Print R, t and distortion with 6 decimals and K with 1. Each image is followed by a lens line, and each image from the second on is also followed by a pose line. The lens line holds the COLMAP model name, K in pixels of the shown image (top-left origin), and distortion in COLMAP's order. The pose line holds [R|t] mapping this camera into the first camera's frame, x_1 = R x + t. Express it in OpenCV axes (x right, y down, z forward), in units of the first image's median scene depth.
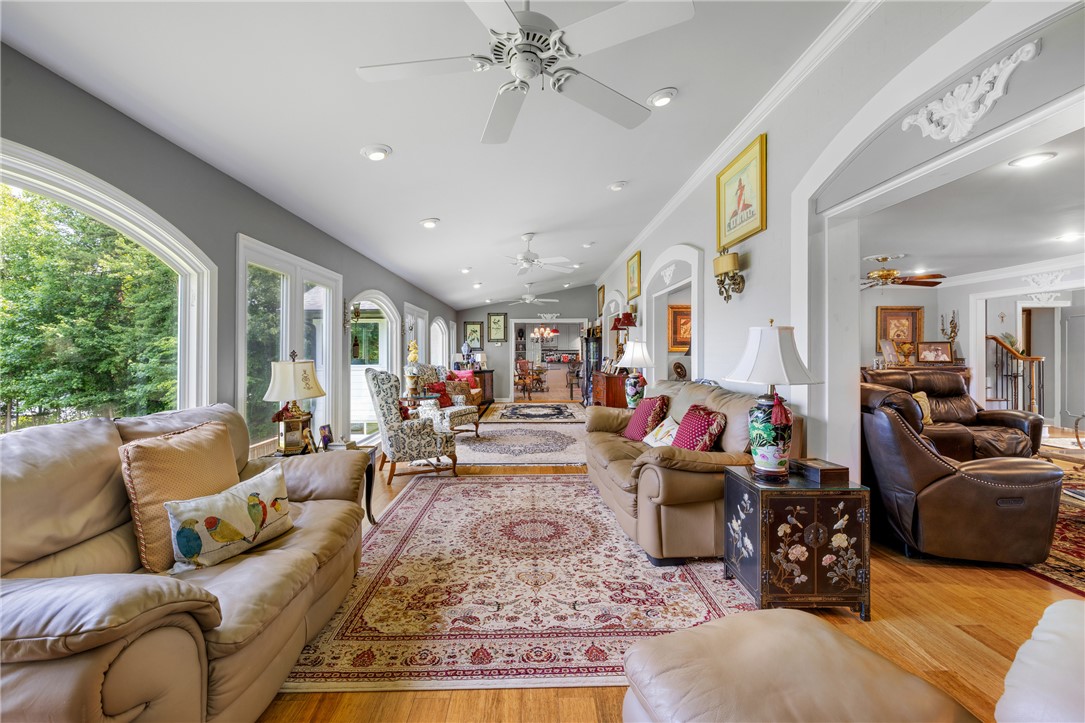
lens RADIAL K [[468.7, 0, 544.3], [0, 468.7, 354.4], [0, 0, 1]] dist [-0.002228, -0.000373]
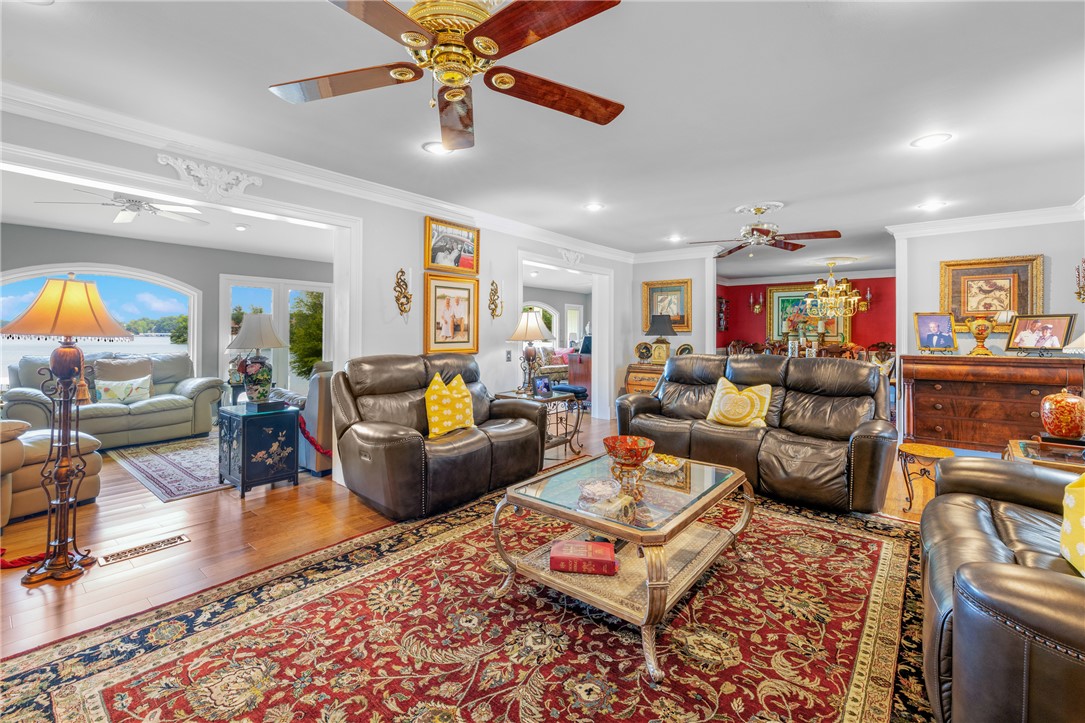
lens RADIAL K [[468.7, 0, 539.7], [0, 468.7, 329.4], [0, 0, 1]] dist [-0.002228, -0.000373]
pose [[0.751912, 0.000195, -0.659264, 0.456804], [-0.007657, 0.999935, -0.008438, 0.000754], [0.659219, 0.011392, 0.751864, 0.086437]]
